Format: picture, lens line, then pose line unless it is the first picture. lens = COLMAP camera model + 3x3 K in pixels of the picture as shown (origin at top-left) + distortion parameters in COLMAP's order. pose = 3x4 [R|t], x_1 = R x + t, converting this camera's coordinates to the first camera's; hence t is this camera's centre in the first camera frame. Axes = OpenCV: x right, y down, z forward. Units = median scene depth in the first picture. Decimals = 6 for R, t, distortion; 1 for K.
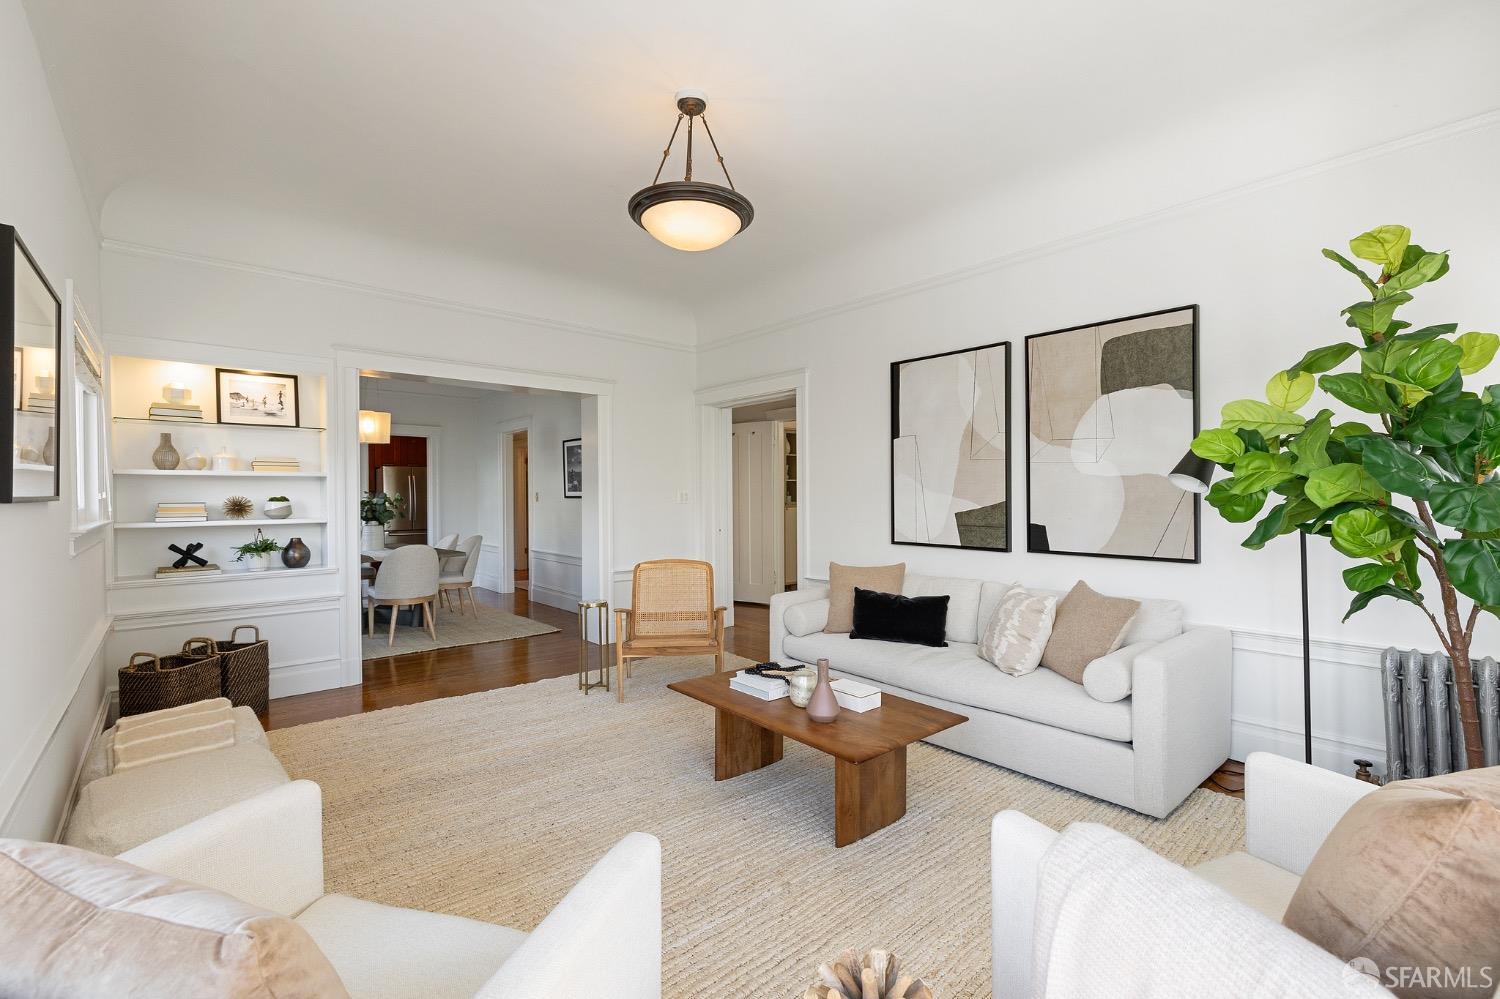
lens RADIAL K [[647.0, 0, 749.1], [0, 647.0, 493.6], [0, 0, 1]] dist [-0.000754, -0.000092]
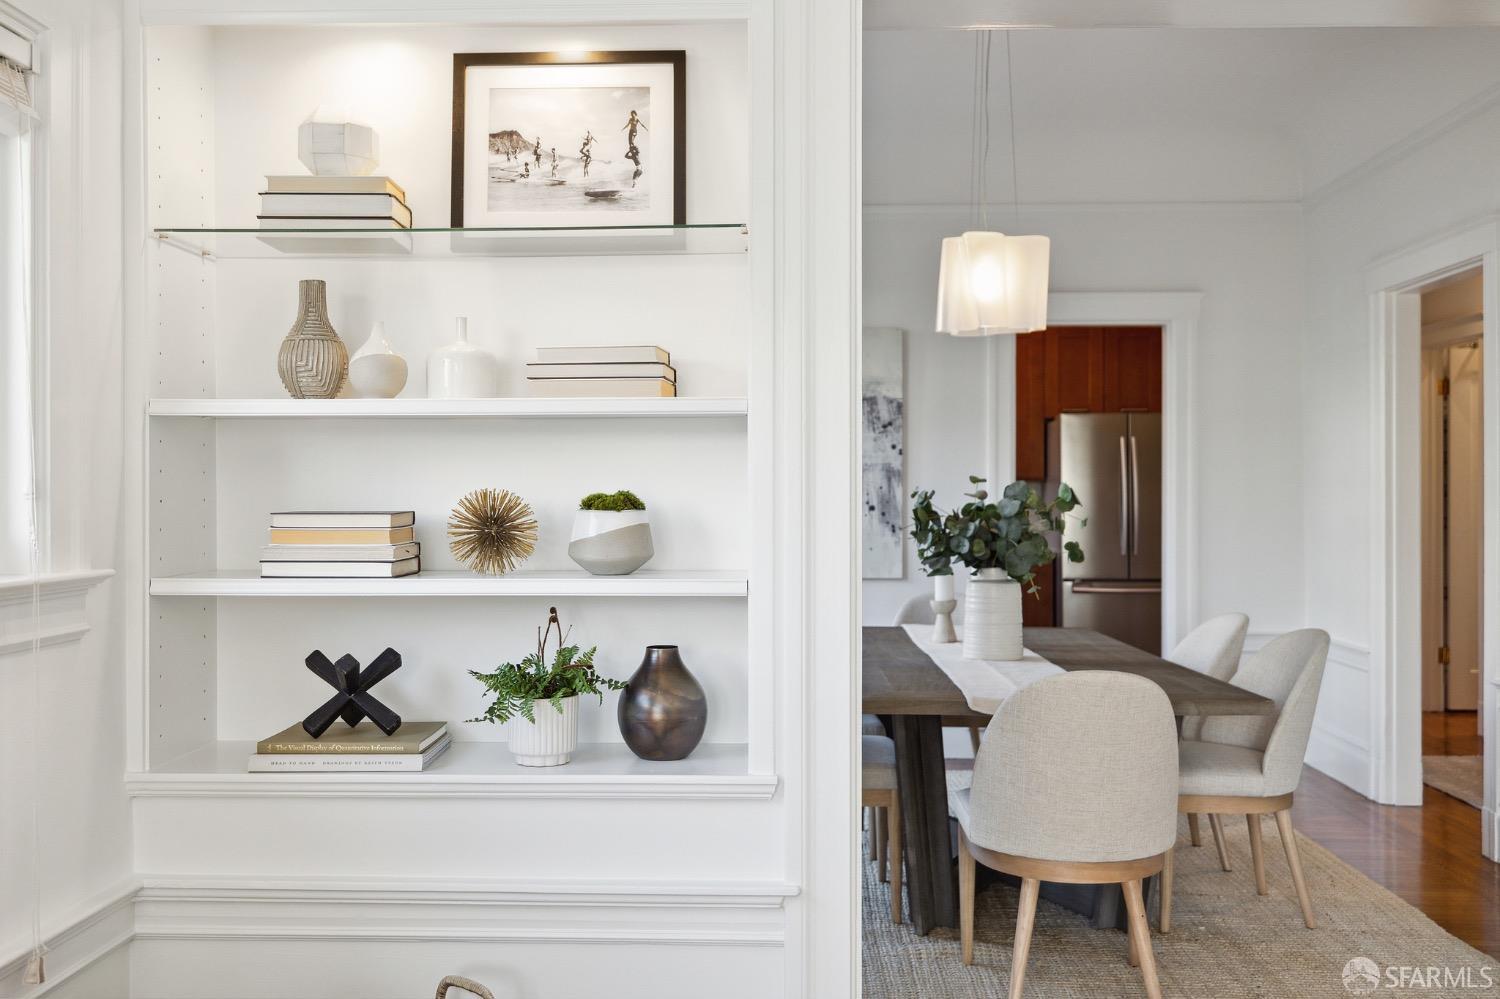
lens RADIAL K [[1501.3, 0, 750.0], [0, 1501.3, 499.5], [0, 0, 1]] dist [0.049679, 0.000580]
pose [[0.738784, 0.007183, -0.673904, -0.256950], [-0.001497, 0.999958, 0.009018, 0.001999], [0.673941, -0.005653, 0.738763, 0.569287]]
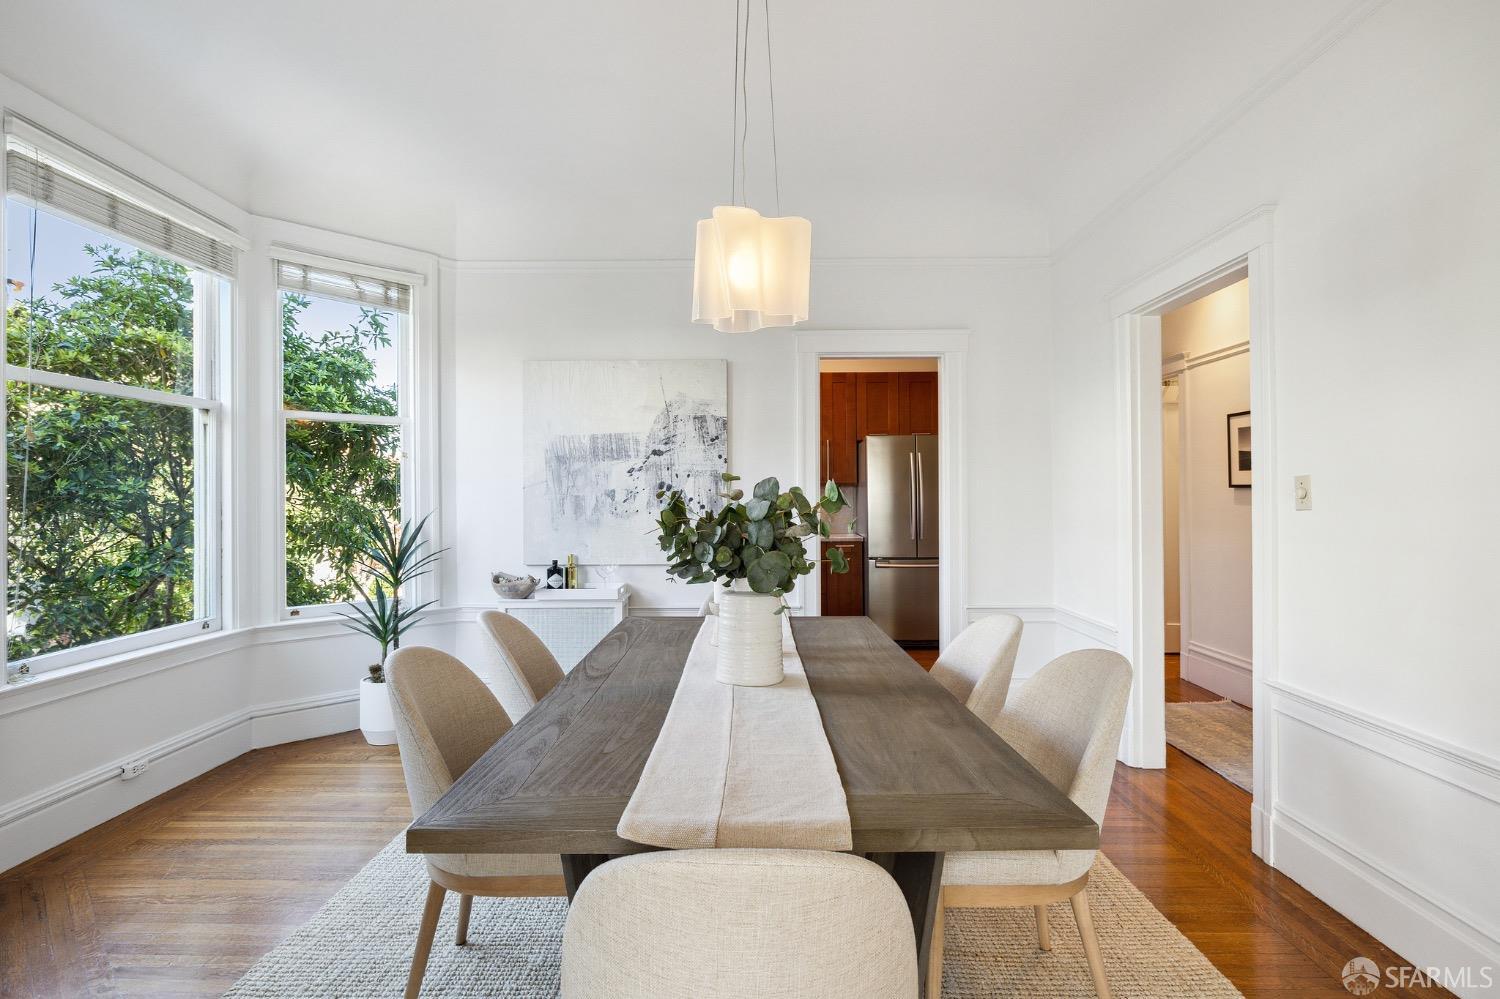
lens RADIAL K [[791.9, 0, 752.4], [0, 791.9, 471.6], [0, 0, 1]] dist [-0.053453, 0.000190]
pose [[0.758437, -0.022231, -0.651367, -0.572956], [0.006910, 0.999636, -0.026071, 0.007278], [0.651710, 0.015273, 0.758315, 1.202732]]
